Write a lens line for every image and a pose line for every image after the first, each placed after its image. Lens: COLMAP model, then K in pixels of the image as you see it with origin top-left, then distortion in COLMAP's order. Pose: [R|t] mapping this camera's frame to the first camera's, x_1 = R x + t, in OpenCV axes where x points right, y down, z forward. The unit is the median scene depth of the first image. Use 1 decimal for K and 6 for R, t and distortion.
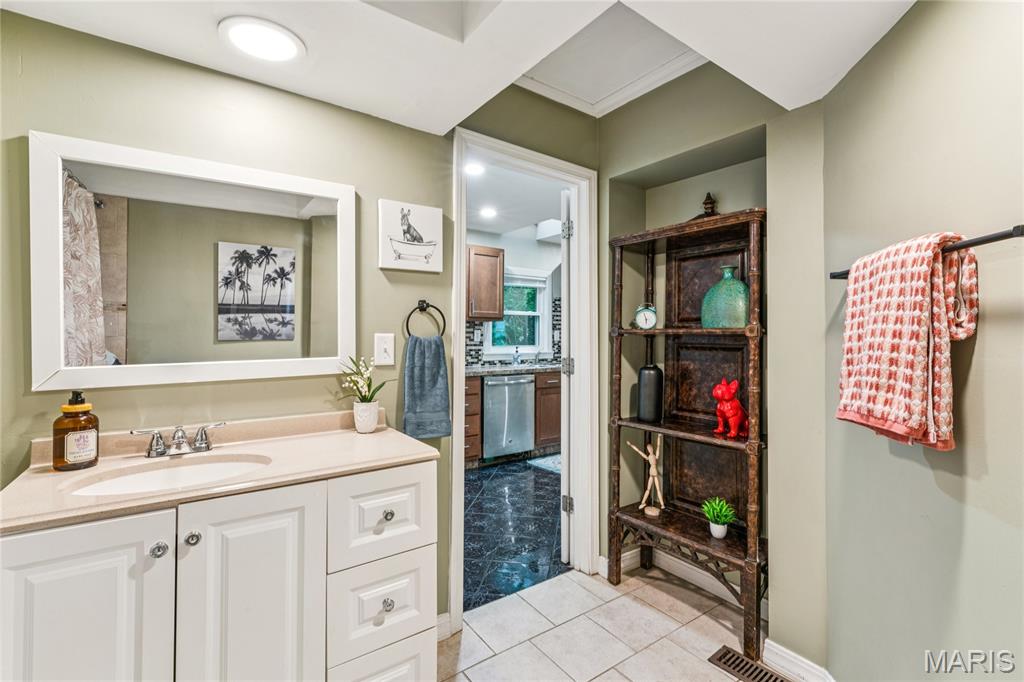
lens RADIAL K [[449.1, 0, 511.5], [0, 449.1, 339.4], [0, 0, 1]] dist [-0.004098, -0.000742]
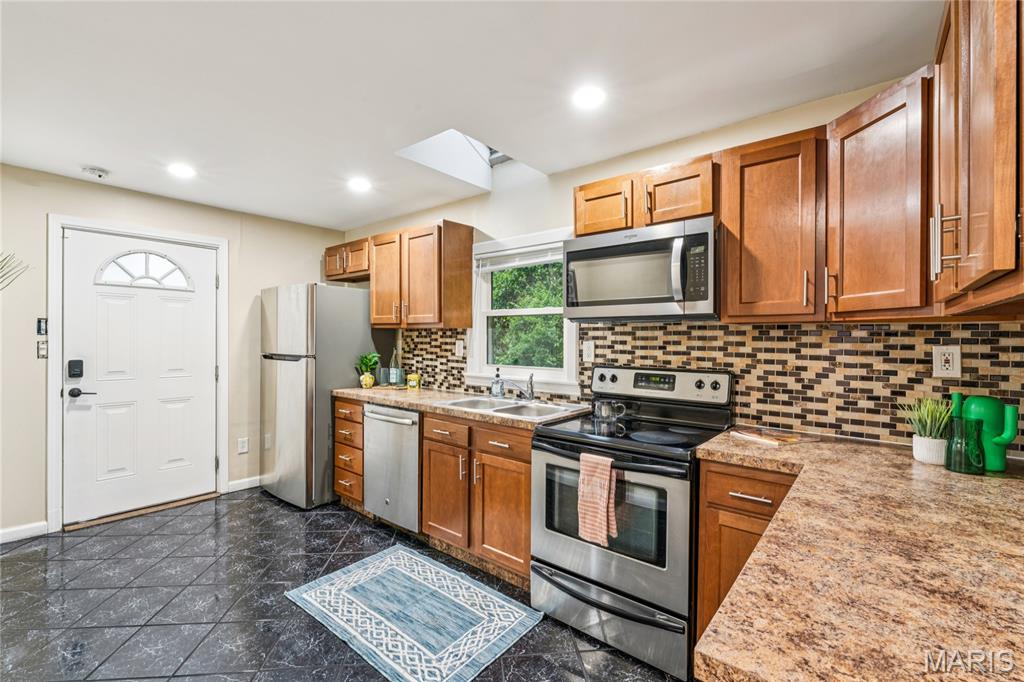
lens RADIAL K [[449.1, 0, 513.4], [0, 449.1, 341.3], [0, 0, 1]] dist [-0.004098, -0.000742]
pose [[0.260203, 0.006431, -0.965533, 0.631663], [-0.014418, 0.999892, 0.002774, -0.022361], [0.965446, 0.013199, 0.260268, 0.892789]]
